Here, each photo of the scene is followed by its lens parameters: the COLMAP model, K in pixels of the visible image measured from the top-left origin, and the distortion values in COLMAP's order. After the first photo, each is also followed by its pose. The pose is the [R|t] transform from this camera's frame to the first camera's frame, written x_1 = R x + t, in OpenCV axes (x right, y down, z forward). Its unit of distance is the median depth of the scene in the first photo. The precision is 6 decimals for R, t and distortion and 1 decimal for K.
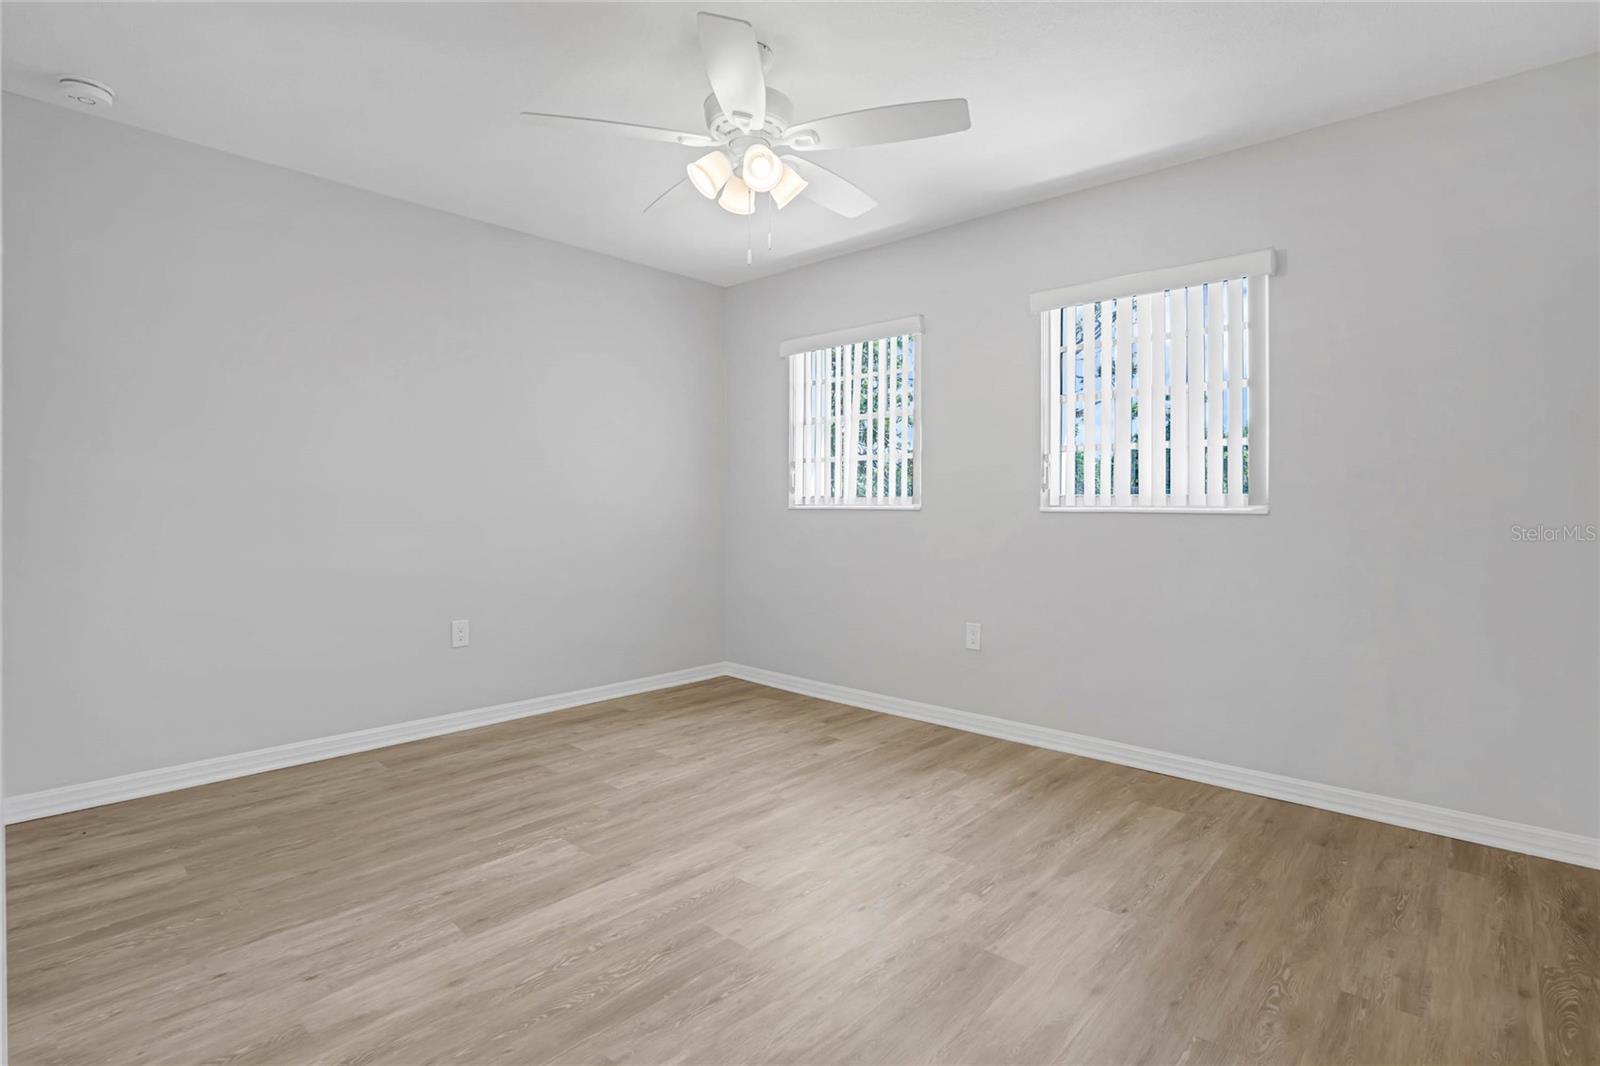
lens RADIAL K [[773.3, 0, 804.2], [0, 773.3, 536.2], [0, 0, 1]] dist [-0.052615, 0.012286]
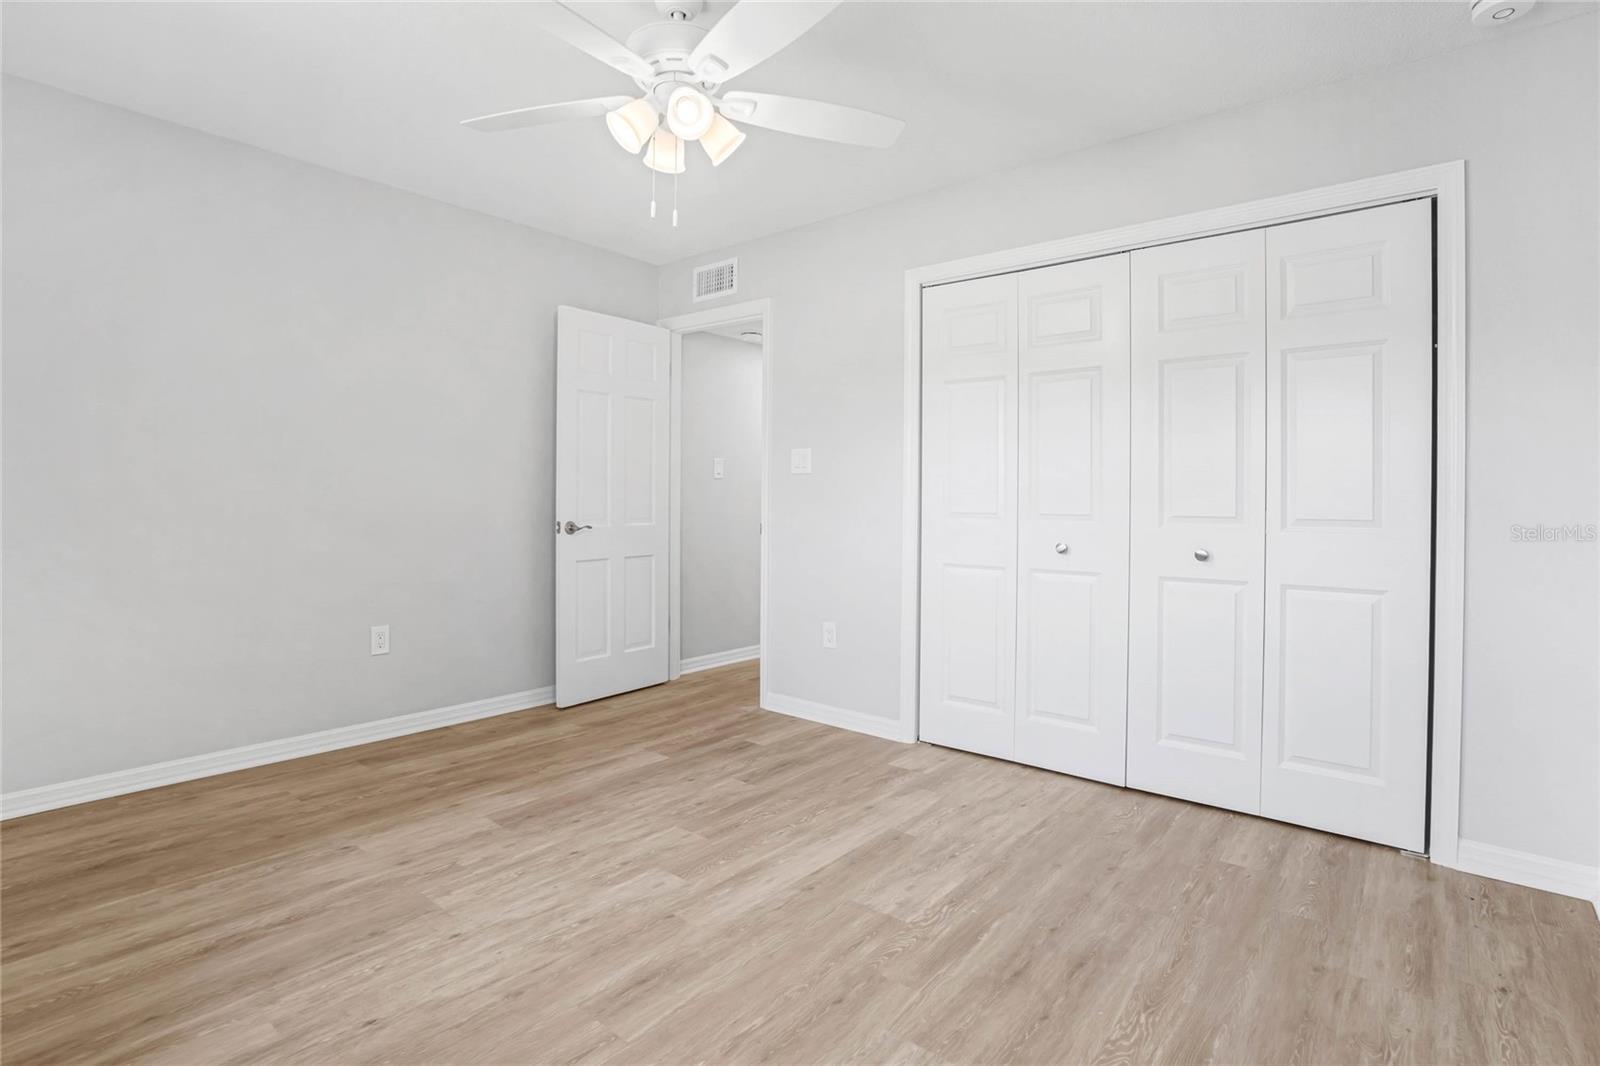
lens RADIAL K [[773.3, 0, 804.2], [0, 773.3, 536.2], [0, 0, 1]] dist [-0.052615, 0.012286]
pose [[-0.998369, -0.011775, -0.055867, -0.176803], [-0.016610, 0.996079, 0.086896, -0.074938], [0.054625, 0.087682, -0.994650, 1.895005]]
